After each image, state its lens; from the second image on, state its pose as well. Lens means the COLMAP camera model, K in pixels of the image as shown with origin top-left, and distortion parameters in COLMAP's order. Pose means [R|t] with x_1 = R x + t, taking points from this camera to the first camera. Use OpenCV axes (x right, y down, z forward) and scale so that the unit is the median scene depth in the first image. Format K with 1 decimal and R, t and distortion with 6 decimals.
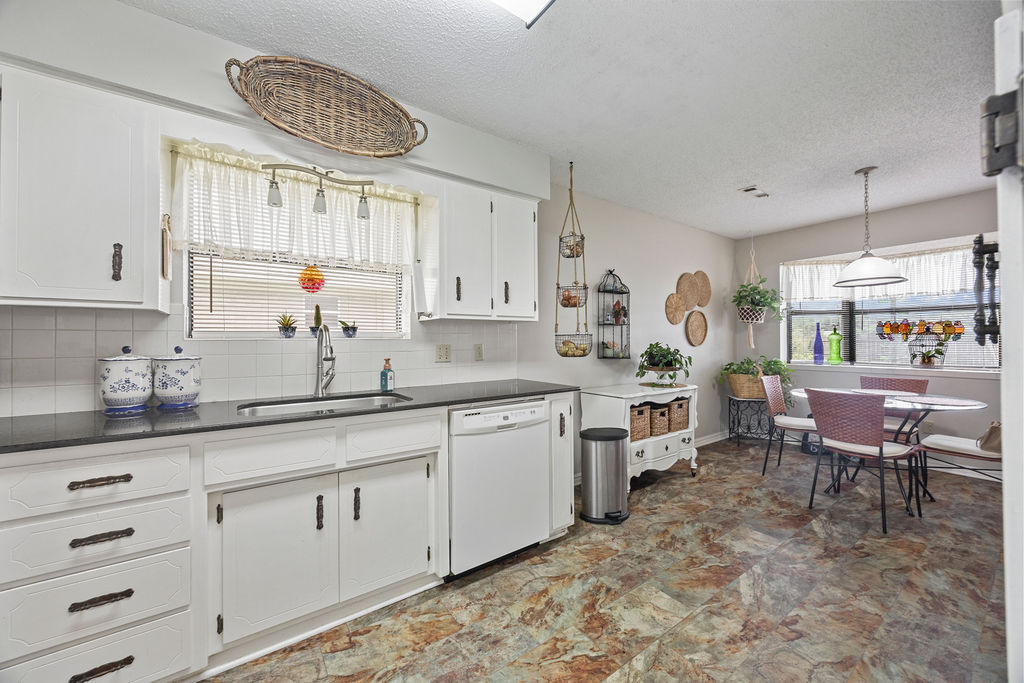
lens RADIAL K [[390.4, 0, 503.0], [0, 390.4, 336.0], [0, 0, 1]] dist [-0.006831, 0.000293]
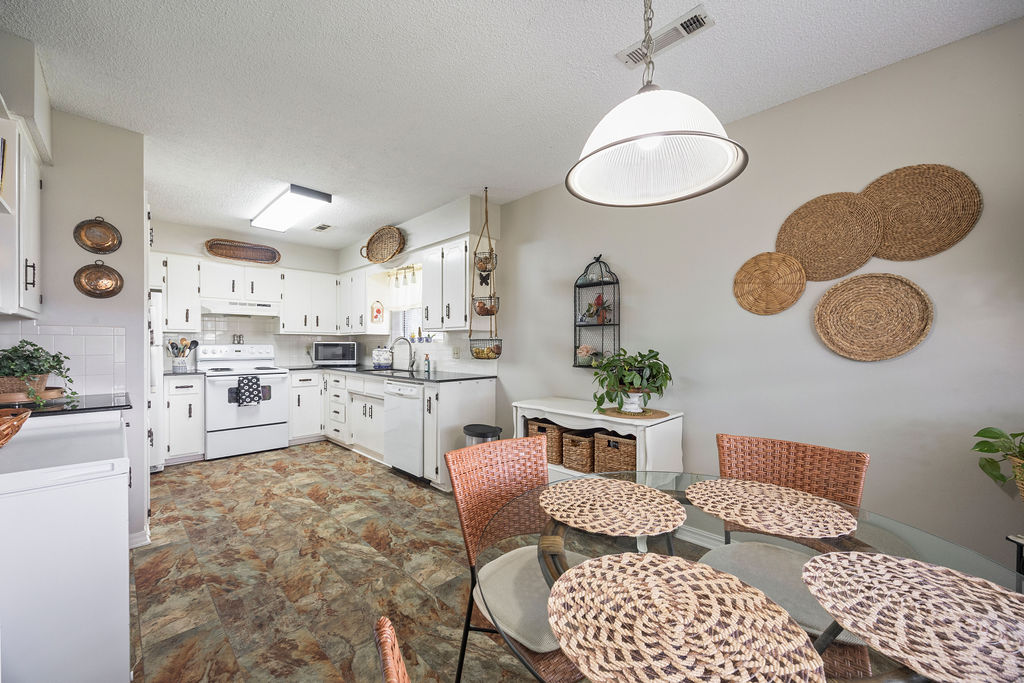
lens RADIAL K [[390.4, 0, 511.0], [0, 390.4, 348.8], [0, 0, 1]] dist [-0.006831, 0.000293]
pose [[0.182652, 0.017771, -0.983017, 1.737979], [0.008302, 0.999773, 0.019617, 0.000599], [0.983142, -0.011744, 0.182463, 1.157227]]
